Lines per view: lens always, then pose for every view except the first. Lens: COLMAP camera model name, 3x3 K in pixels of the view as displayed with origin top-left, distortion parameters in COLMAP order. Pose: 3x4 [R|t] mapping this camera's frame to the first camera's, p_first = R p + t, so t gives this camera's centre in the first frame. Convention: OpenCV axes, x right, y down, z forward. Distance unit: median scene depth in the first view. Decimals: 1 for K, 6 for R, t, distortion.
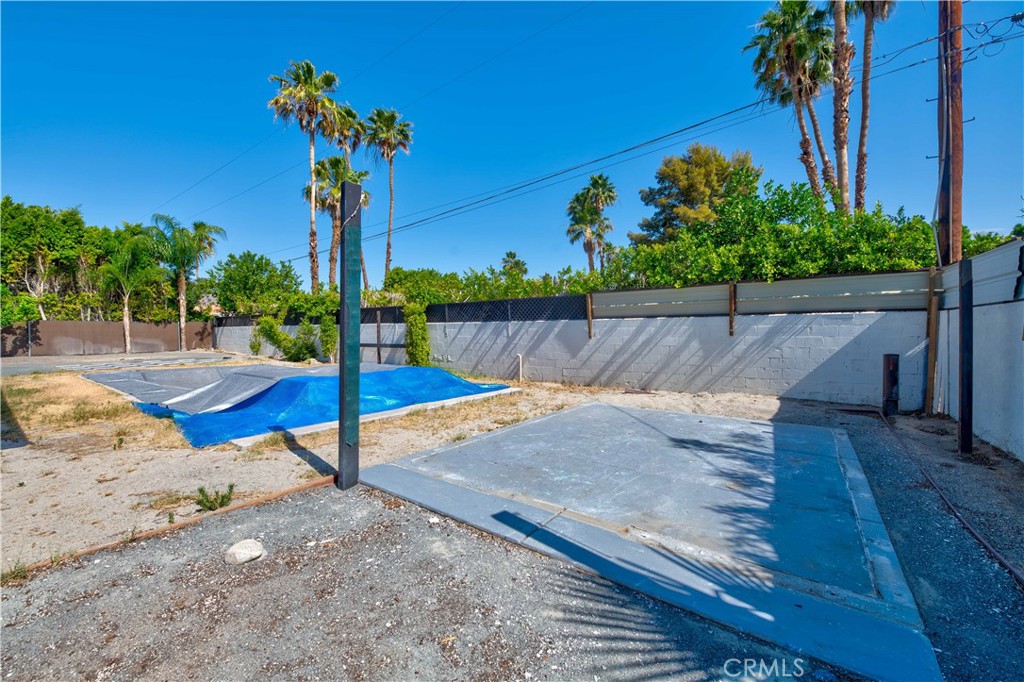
lens RADIAL K [[413.3, 0, 514.3], [0, 413.3, 338.8], [0, 0, 1]] dist [-0.007889, -0.001959]
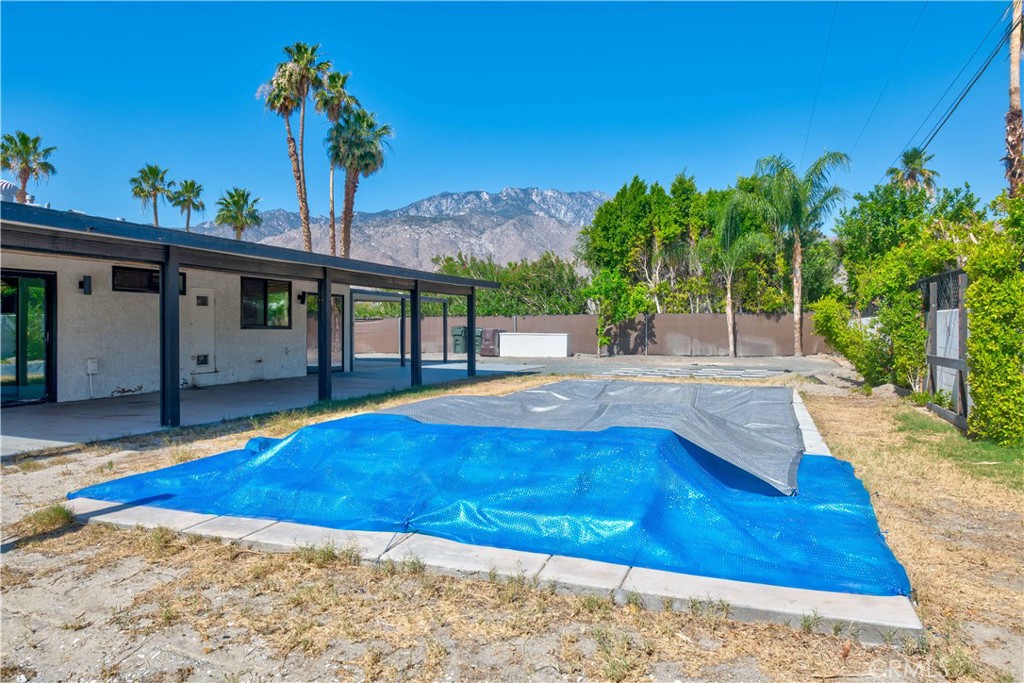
lens RADIAL K [[665.3, 0, 517.1], [0, 665.3, 341.6], [0, 0, 1]] dist [0.002745, -0.000526]
pose [[0.272750, 0.024054, -0.961784, 0.093197], [-0.016283, 0.999660, 0.020384, -0.009538], [0.961947, 0.010101, 0.273049, 0.307093]]
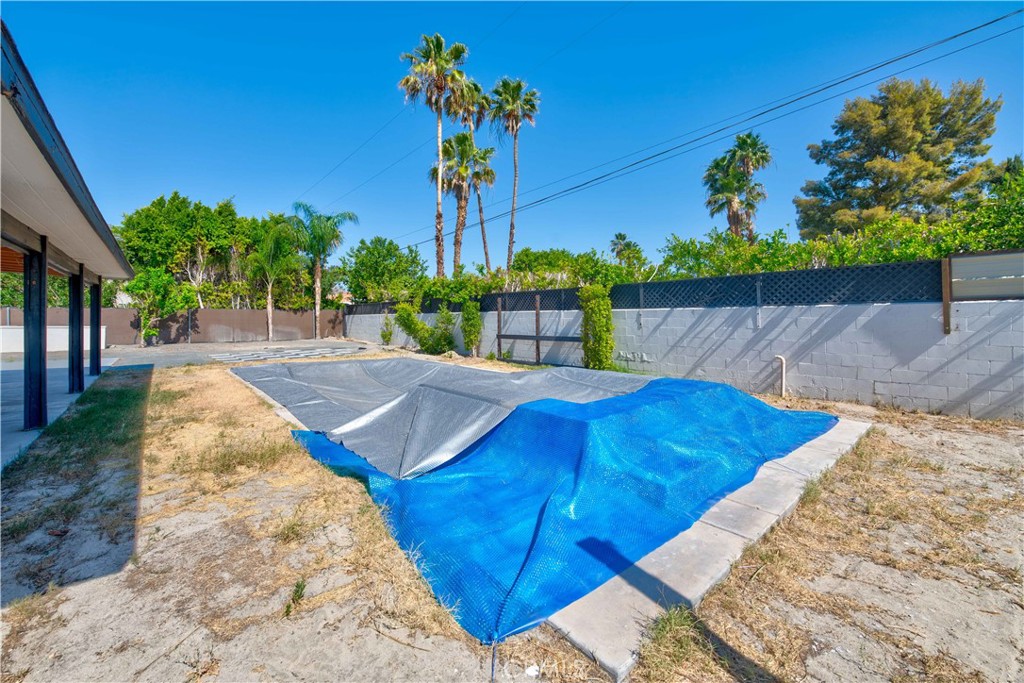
lens RADIAL K [[413.3, 0, 503.8], [0, 413.3, 313.2], [0, 0, 1]] dist [-0.007889, -0.001959]
pose [[0.973356, -0.002055, -0.229289, -0.153848], [-0.005299, 0.999491, -0.031454, -0.004567], [0.229237, 0.031831, 0.972850, 0.146528]]
